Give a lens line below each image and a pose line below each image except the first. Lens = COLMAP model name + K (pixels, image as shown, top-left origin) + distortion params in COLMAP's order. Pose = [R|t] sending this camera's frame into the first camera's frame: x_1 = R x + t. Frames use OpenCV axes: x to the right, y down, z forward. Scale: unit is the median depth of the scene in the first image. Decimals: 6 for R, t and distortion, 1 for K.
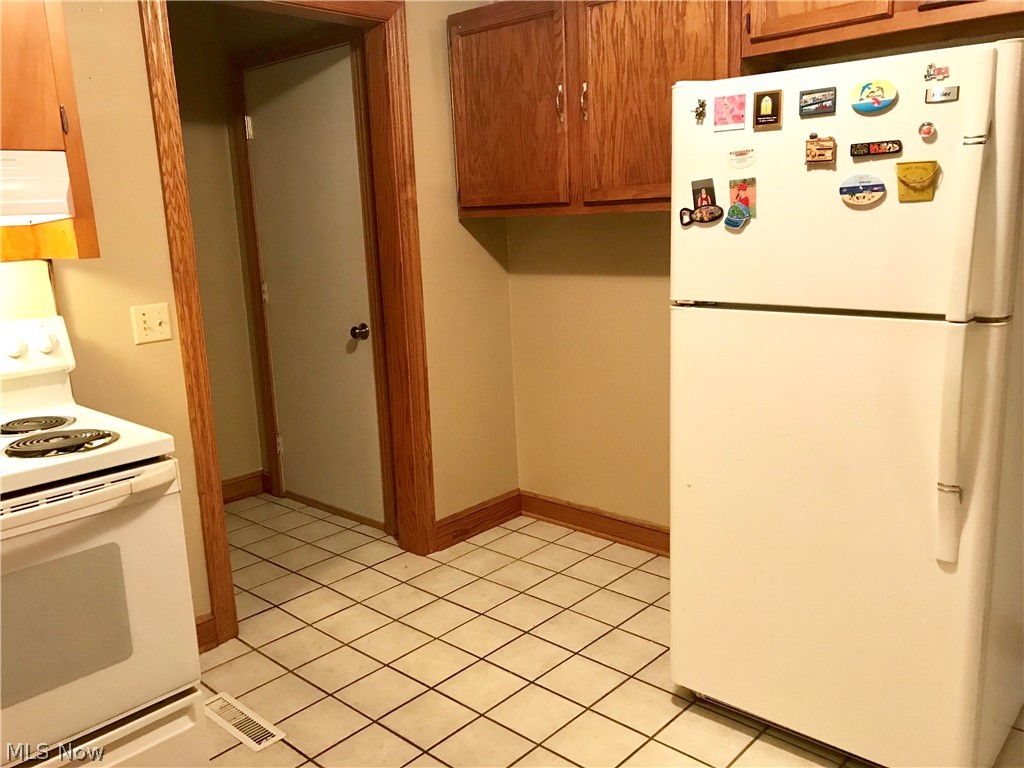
lens RADIAL K [[864.2, 0, 513.6], [0, 864.2, 384.7], [0, 0, 1]] dist [0.036453, -0.038085]
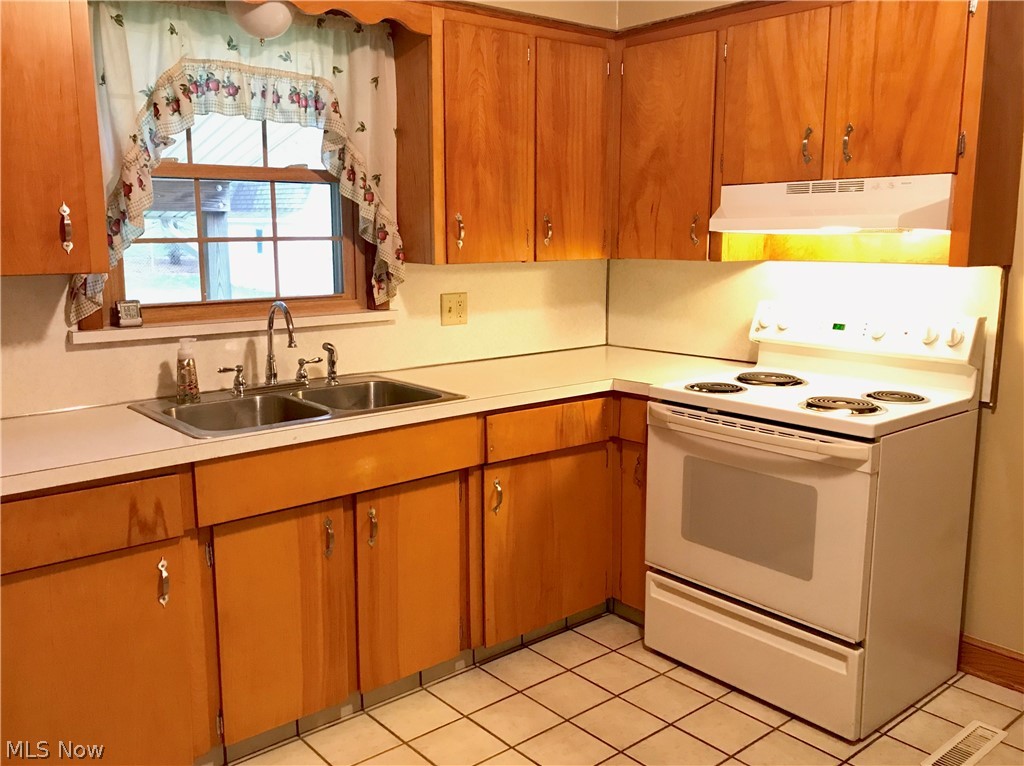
lens RADIAL K [[864.2, 0, 513.6], [0, 864.2, 383.7], [0, 0, 1]] dist [0.036453, -0.038085]
pose [[-0.110742, 0.216609, -0.969957, 0.667343], [-0.197354, 0.951732, 0.235071, -0.147455], [0.974057, 0.217458, -0.062648, 0.526109]]
